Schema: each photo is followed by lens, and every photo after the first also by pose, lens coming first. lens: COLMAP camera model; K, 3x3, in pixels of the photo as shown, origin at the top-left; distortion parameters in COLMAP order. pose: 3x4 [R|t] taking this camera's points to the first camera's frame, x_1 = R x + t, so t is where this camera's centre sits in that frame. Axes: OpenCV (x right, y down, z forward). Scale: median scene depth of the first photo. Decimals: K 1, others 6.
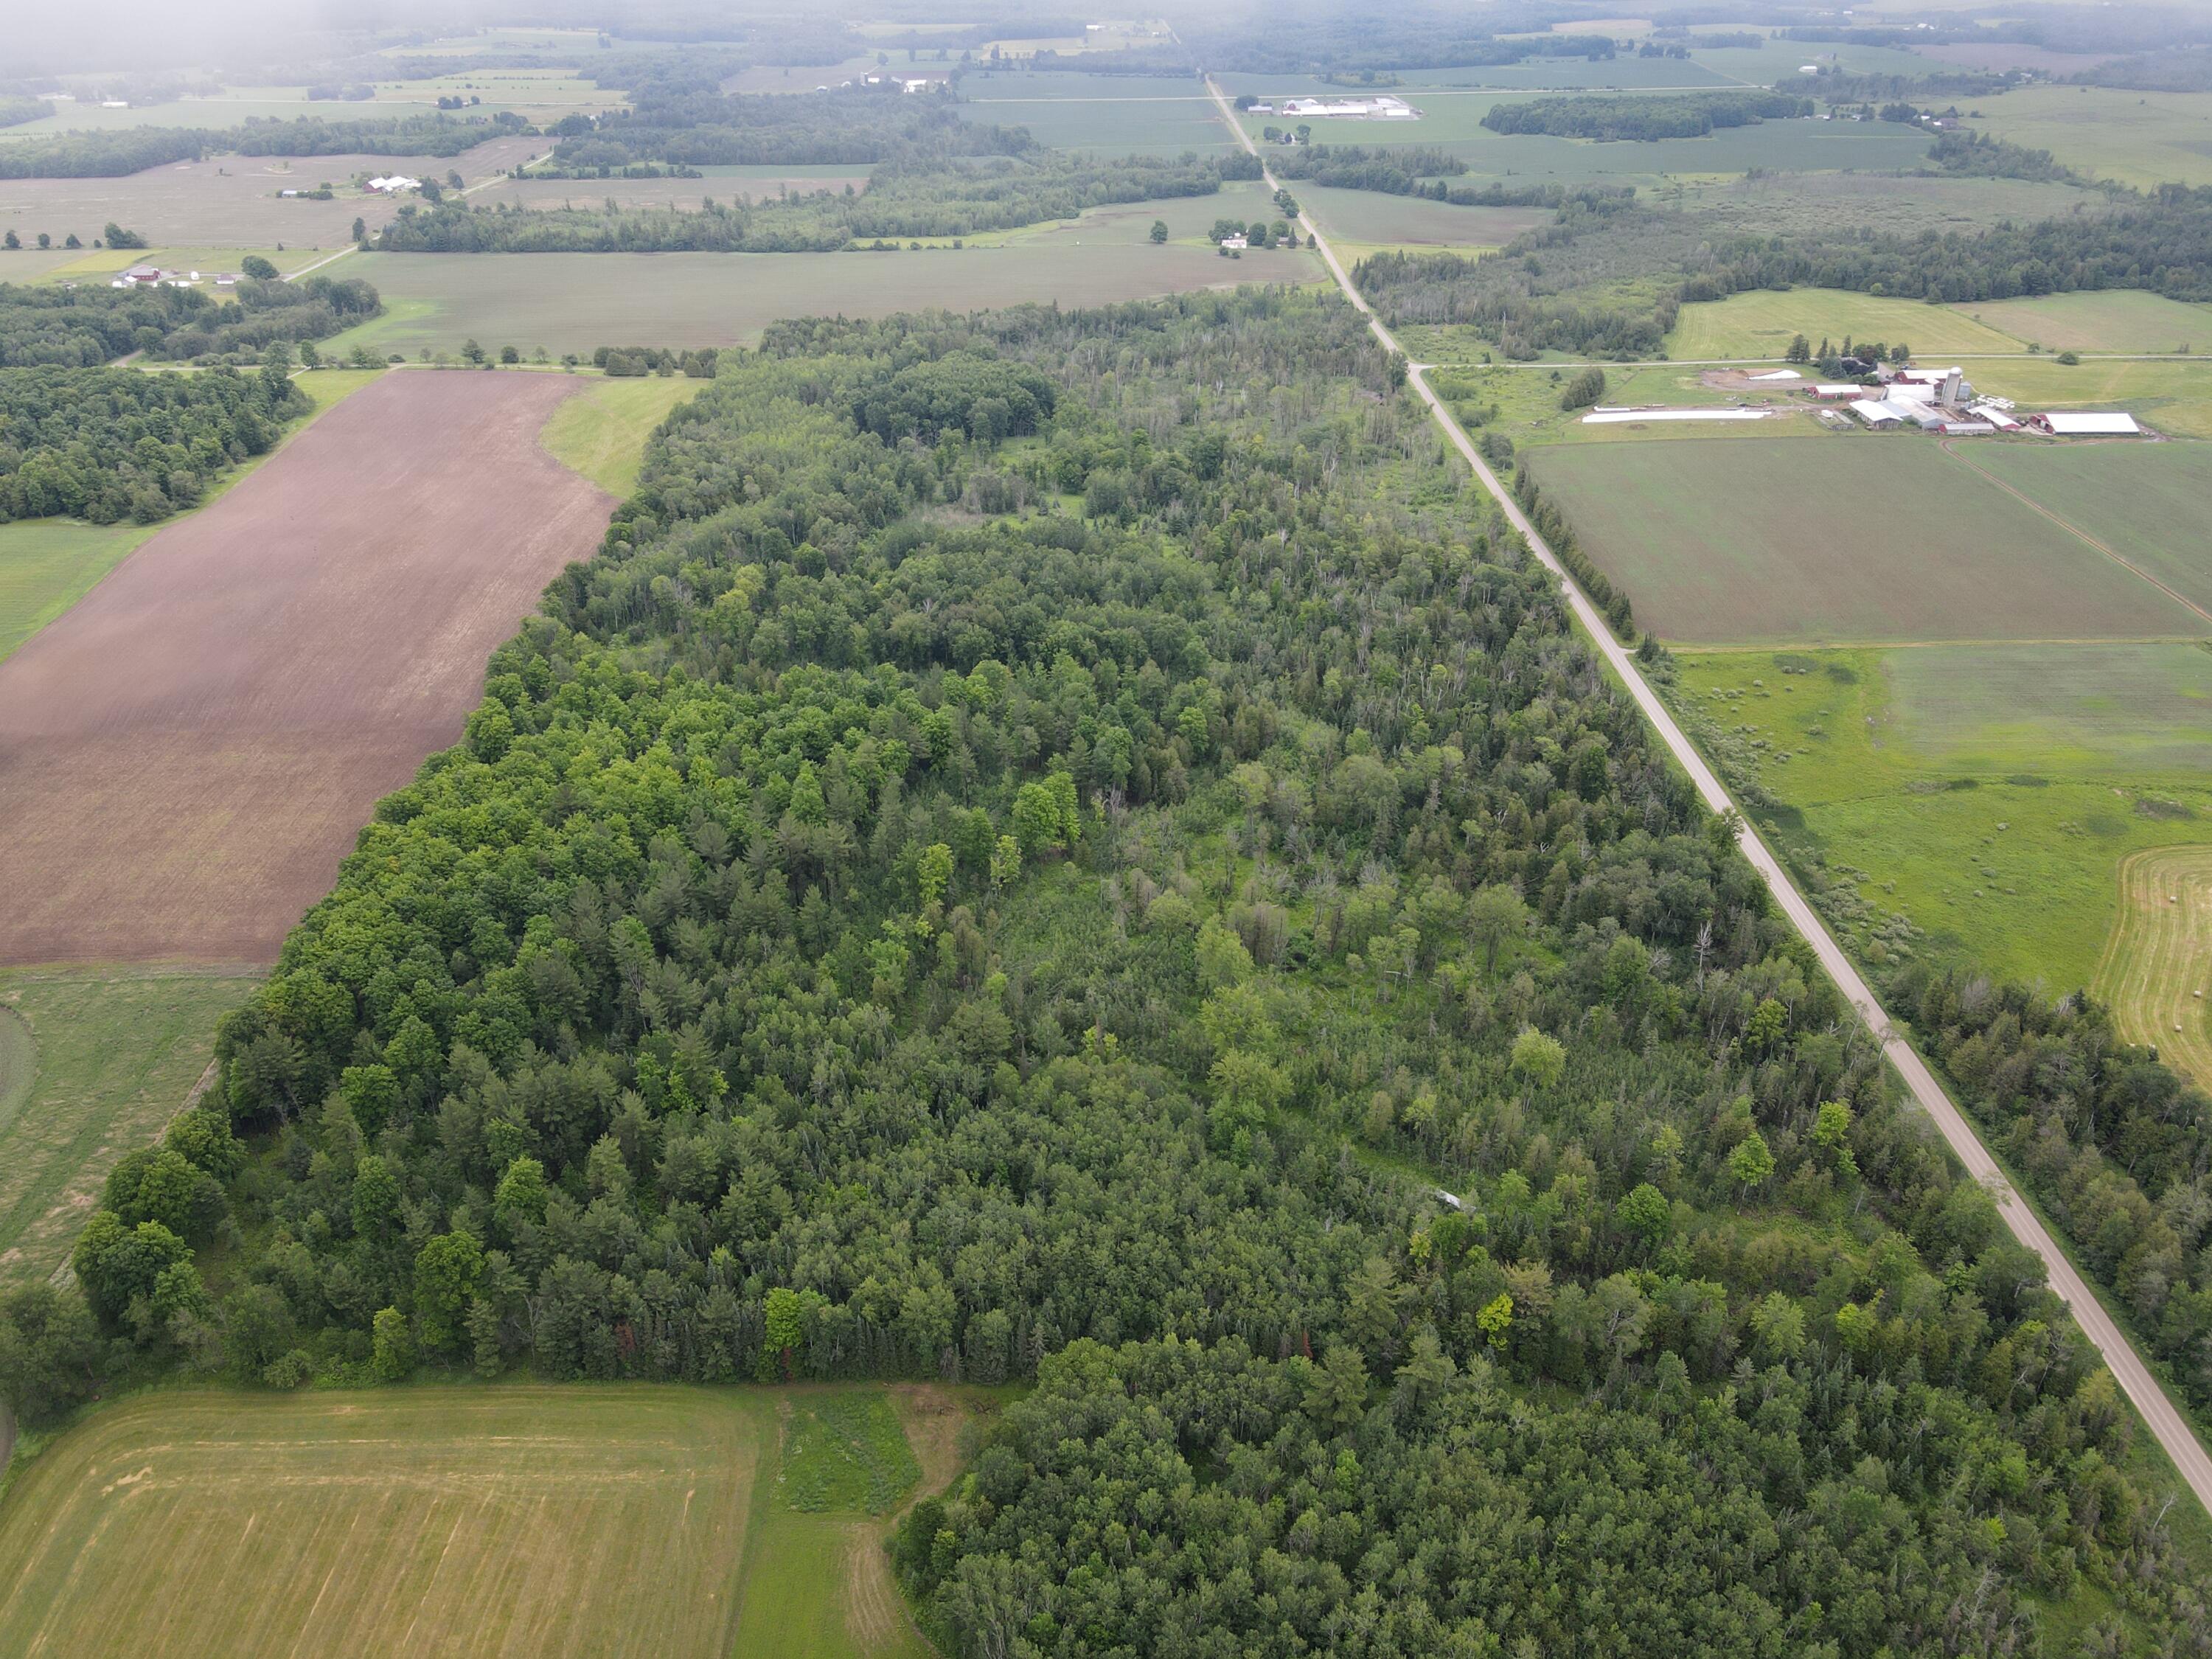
lens RADIAL K [[1628.1, 0, 1106.0], [0, 1628.1, 829.5], [0, 0, 1]] dist [0.011167, 0.019237]
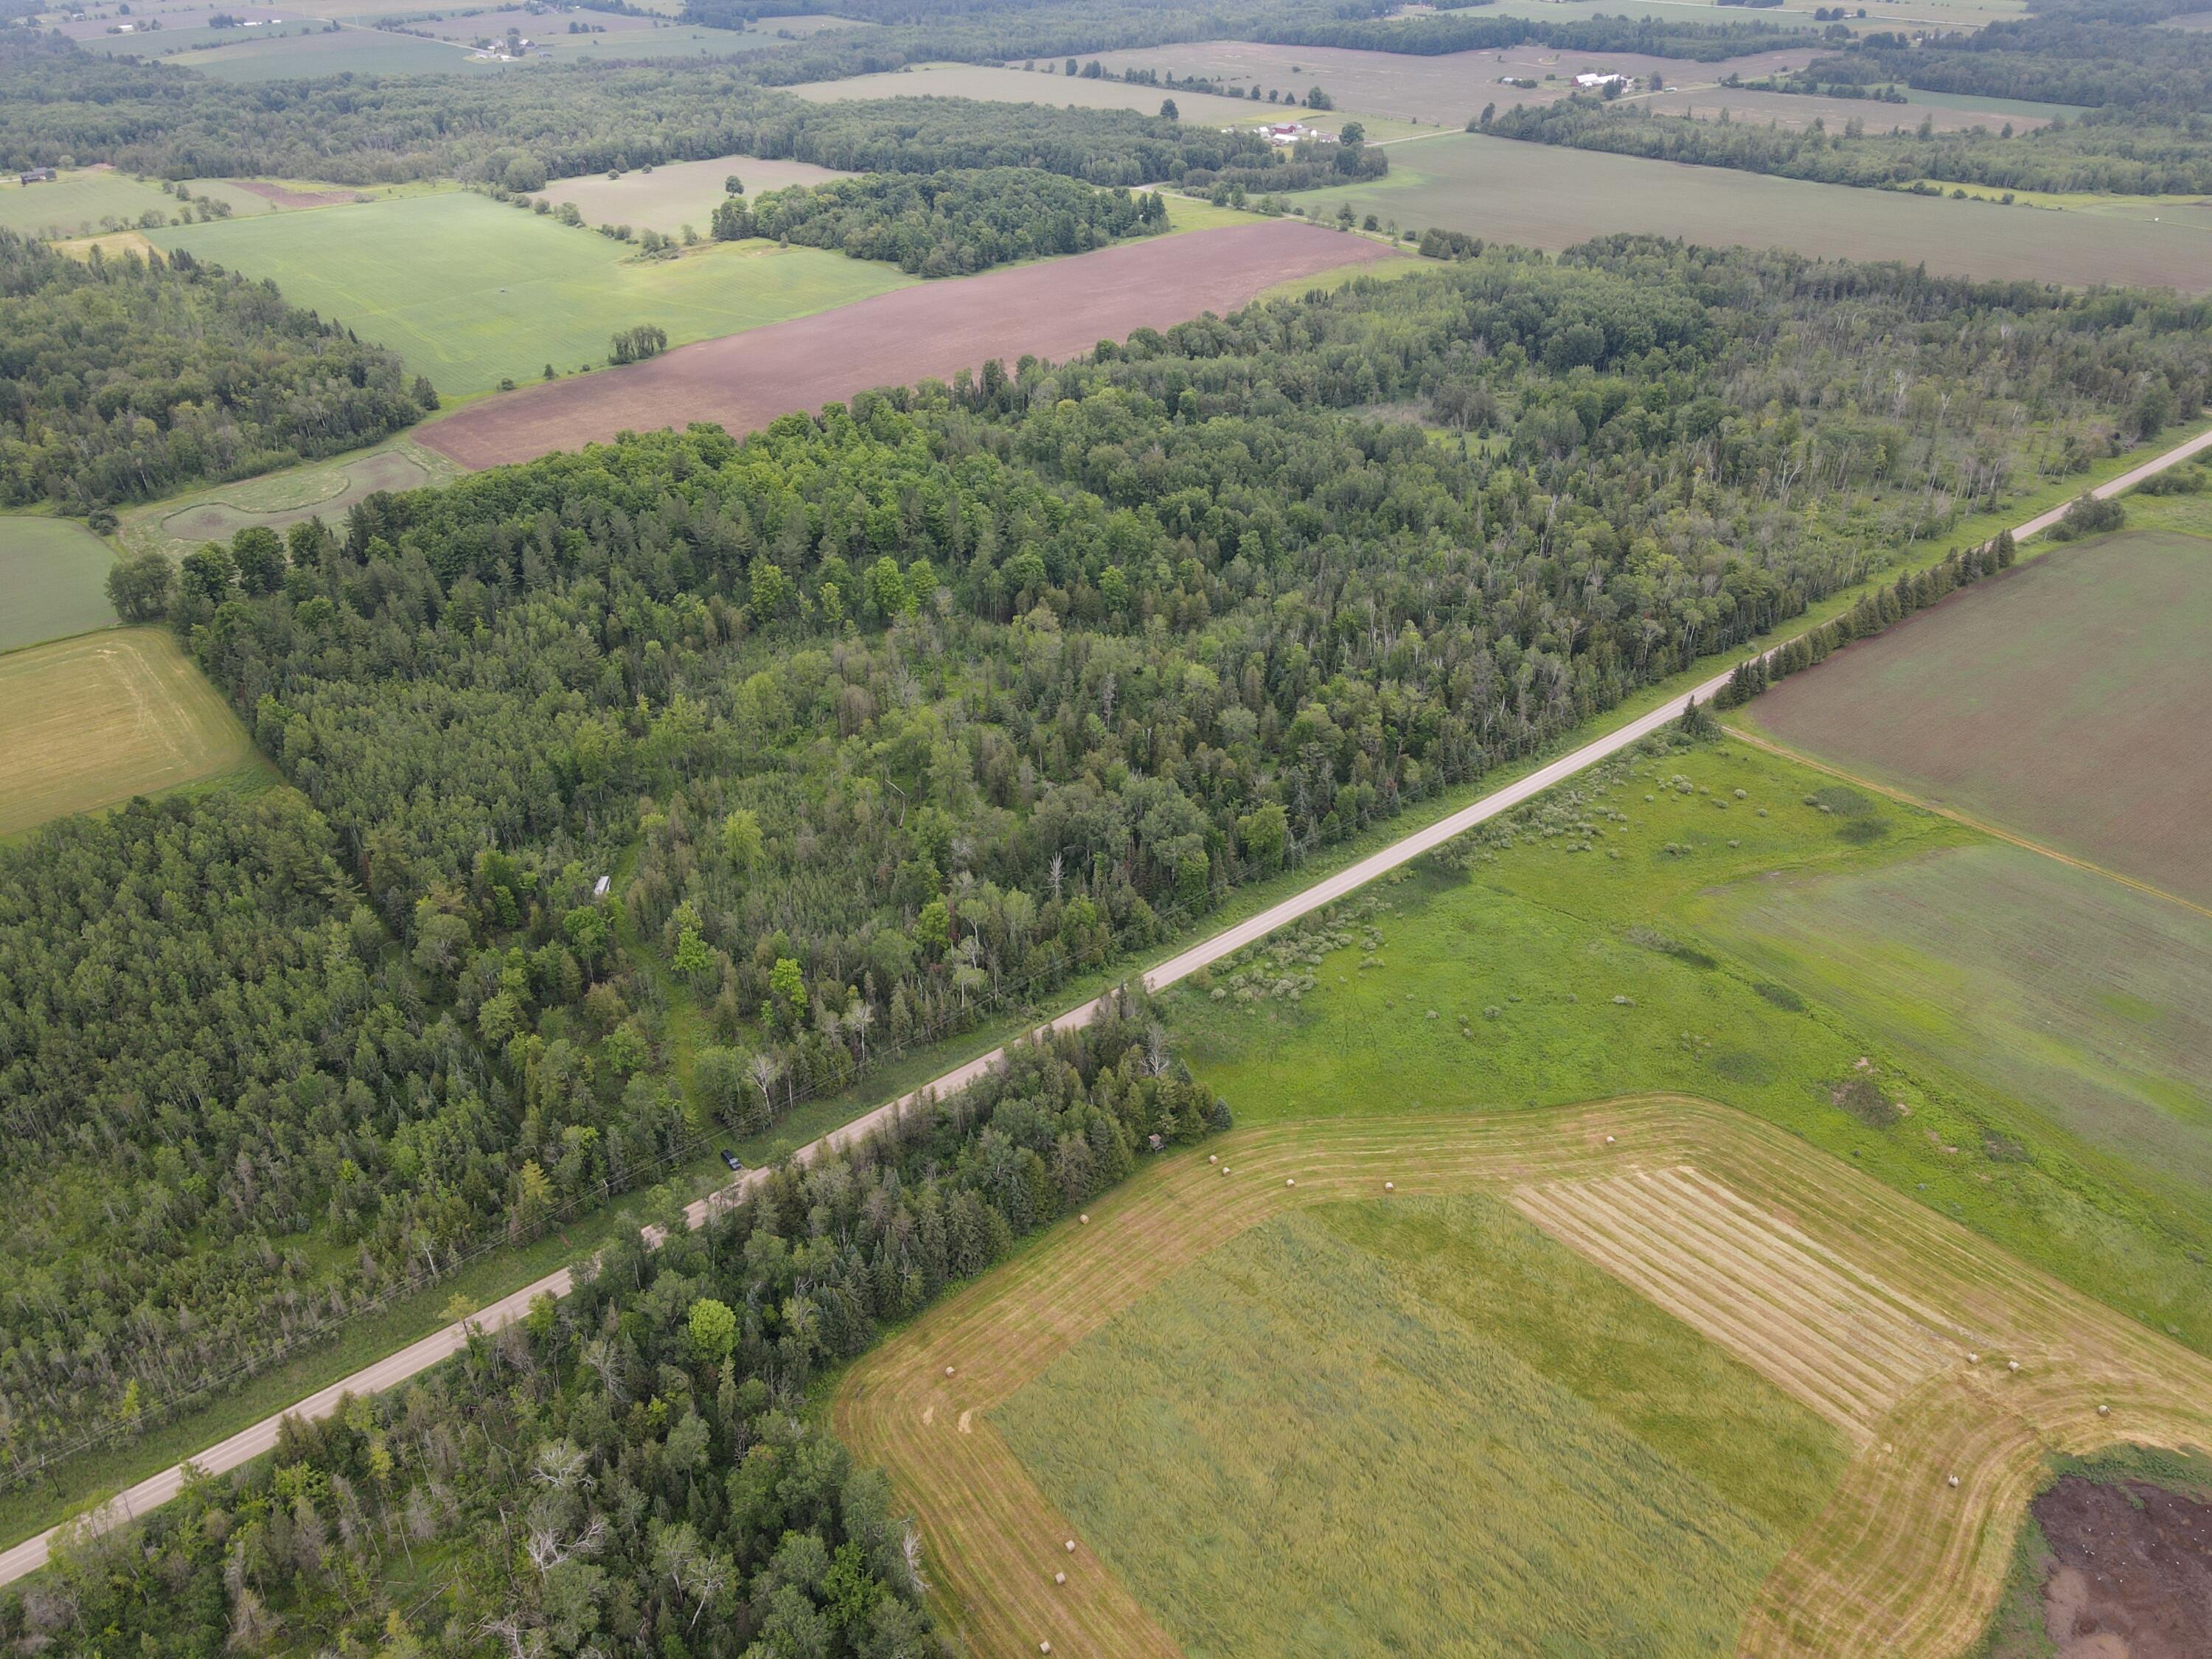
lens RADIAL K [[1628.1, 0, 1106.0], [0, 1628.1, 829.5], [0, 0, 1]] dist [0.011167, 0.019237]
pose [[0.622141, 0.403309, -0.671031, 0.712876], [-0.375971, 0.905713, 0.195782, -0.108516], [0.686722, 0.130484, 0.715113, 0.222282]]
